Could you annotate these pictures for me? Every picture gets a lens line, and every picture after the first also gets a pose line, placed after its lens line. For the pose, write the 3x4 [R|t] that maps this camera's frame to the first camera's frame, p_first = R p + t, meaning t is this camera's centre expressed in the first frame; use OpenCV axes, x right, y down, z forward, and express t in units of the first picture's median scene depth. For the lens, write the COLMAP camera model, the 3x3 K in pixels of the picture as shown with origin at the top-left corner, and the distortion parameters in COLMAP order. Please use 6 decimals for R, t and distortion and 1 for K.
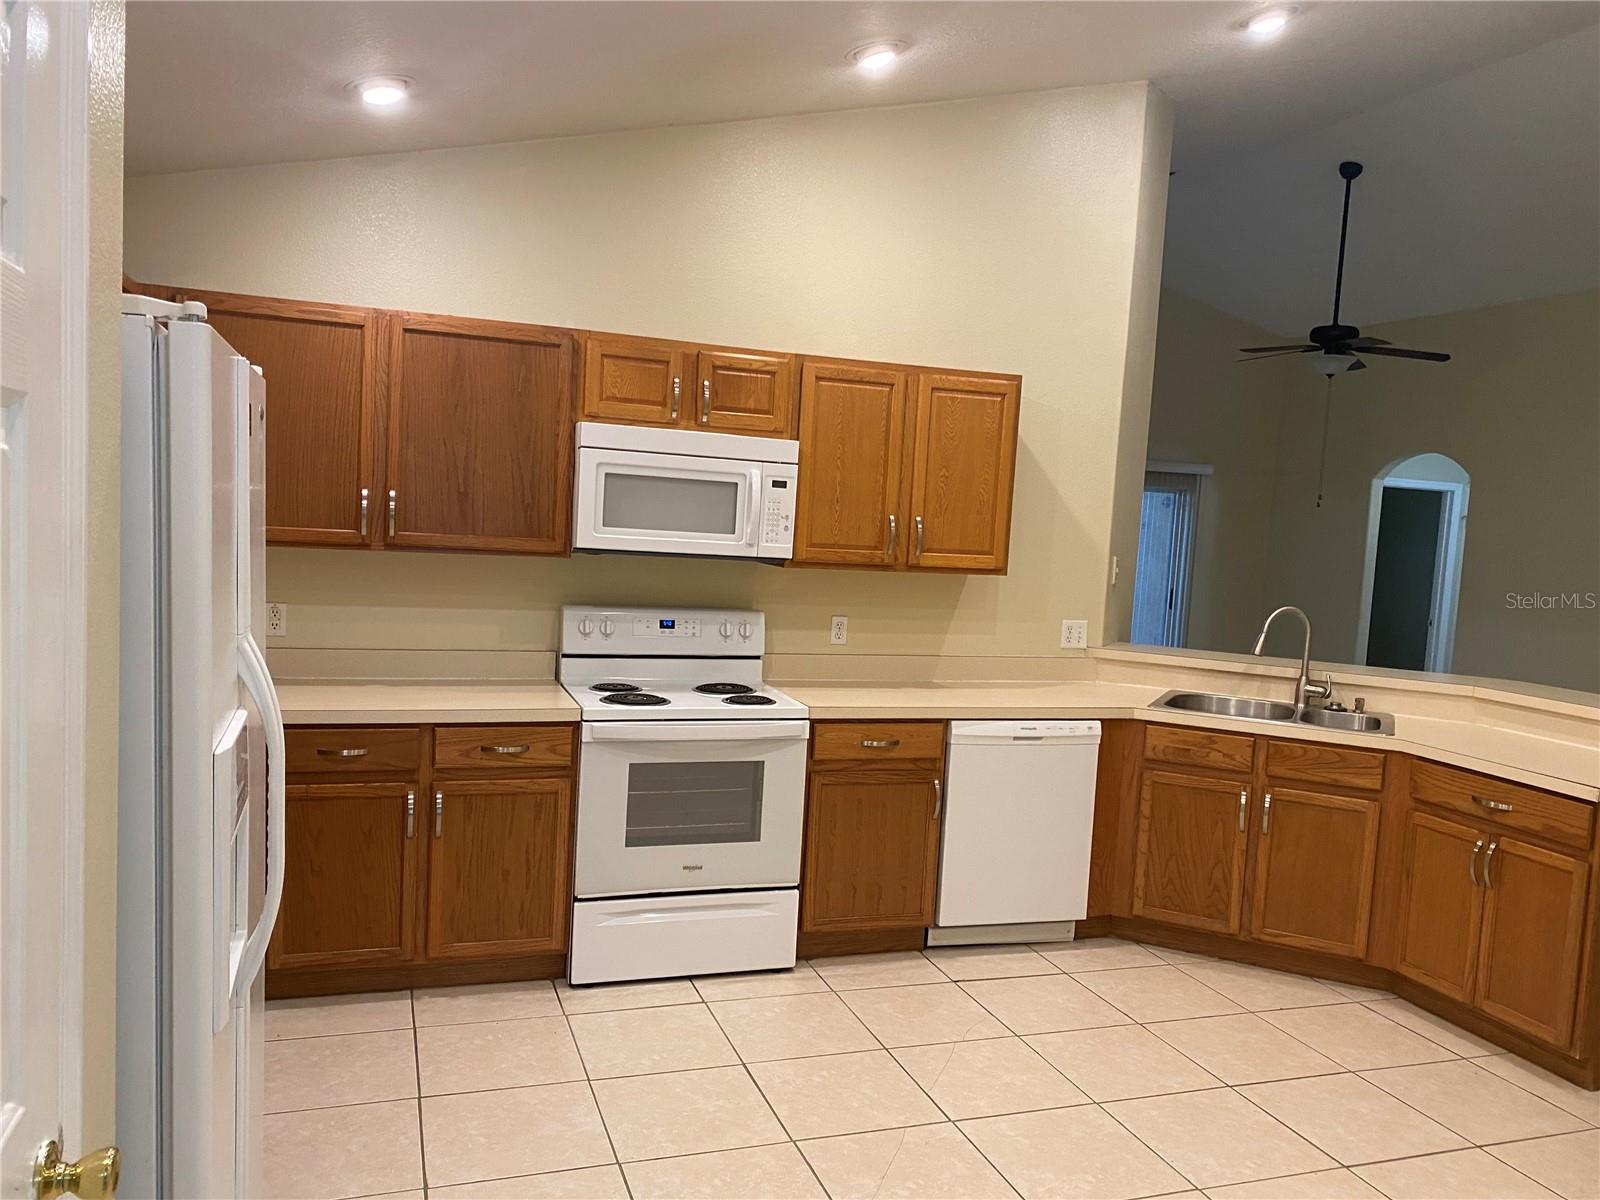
lens RADIAL K [[1244.4, 0, 818.9], [0, 1244.4, 611.2], [0, 0, 1]] dist [0.105713, -0.143186]
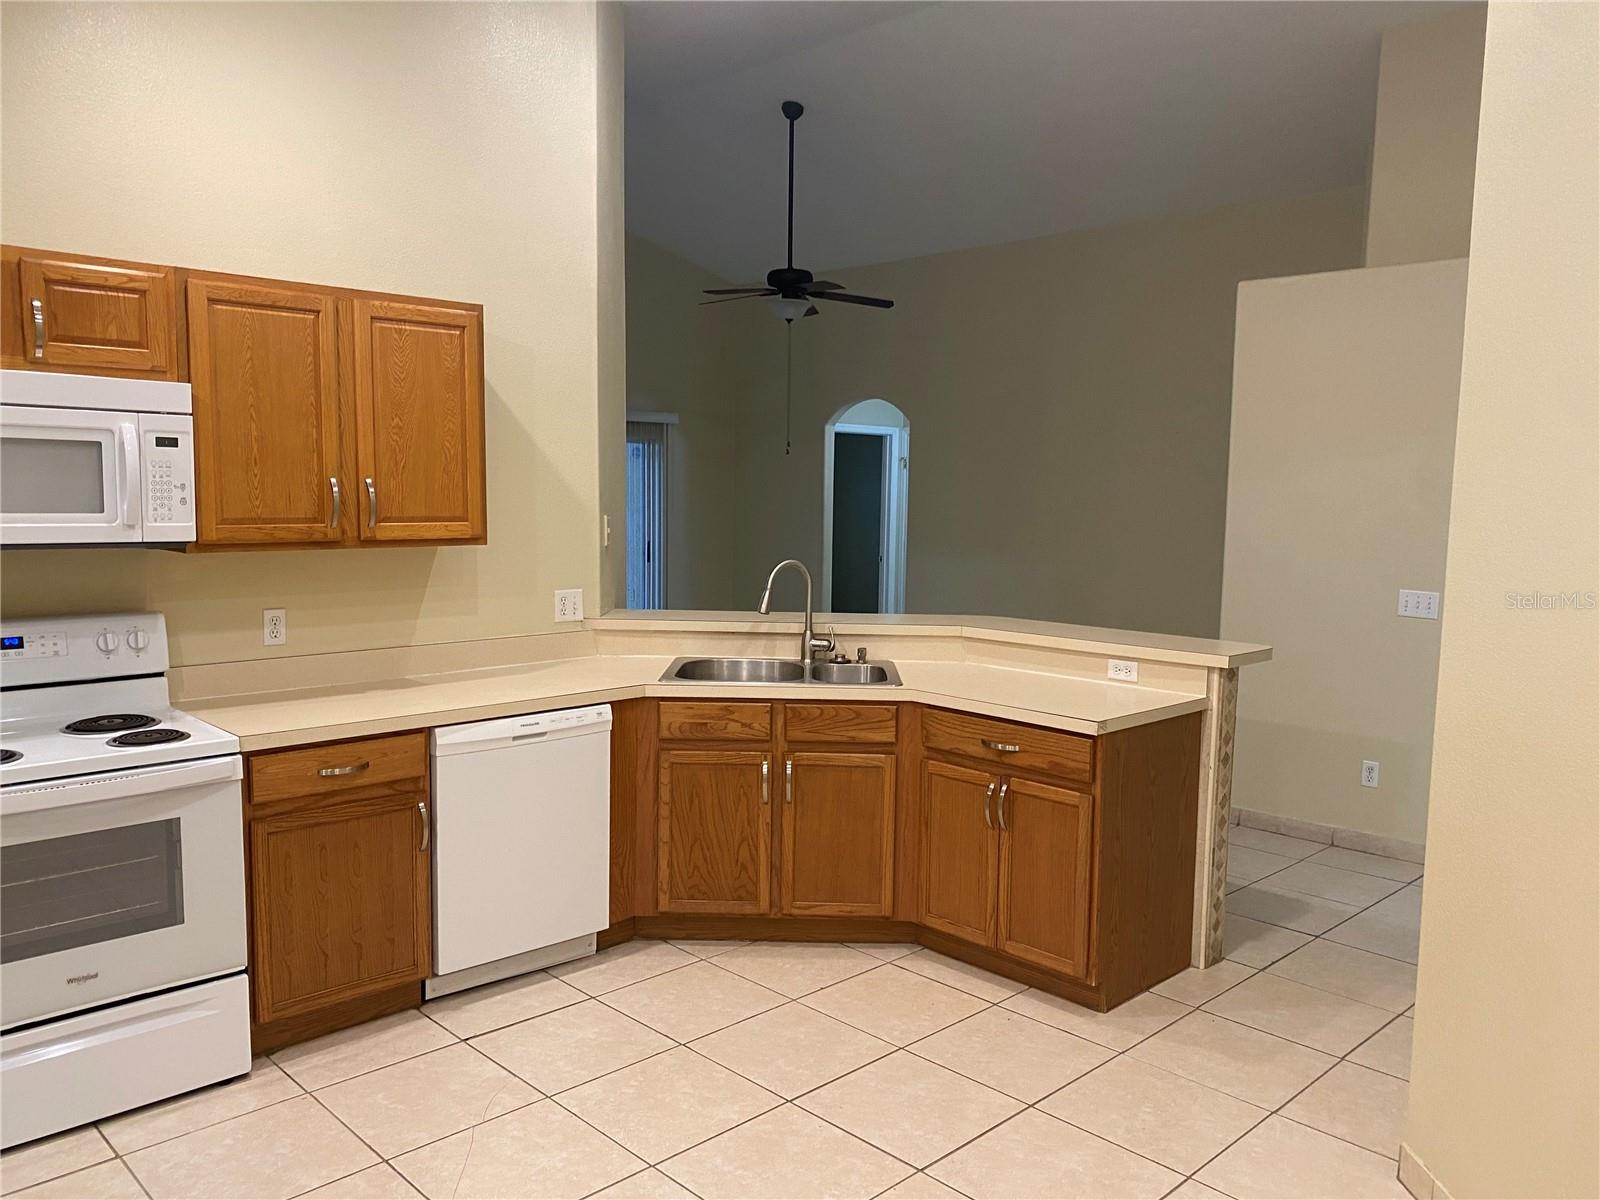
lens RADIAL K [[1222.2, 0, 806.0], [0, 1222.2, 621.7], [0, 0, 1]] dist [0.014139, -0.008847]
pose [[0.911076, -0.087938, 0.402749, 0.011384], [0.068519, 0.995696, 0.062405, -0.014404], [-0.406504, -0.029260, 0.913180, 0.169922]]
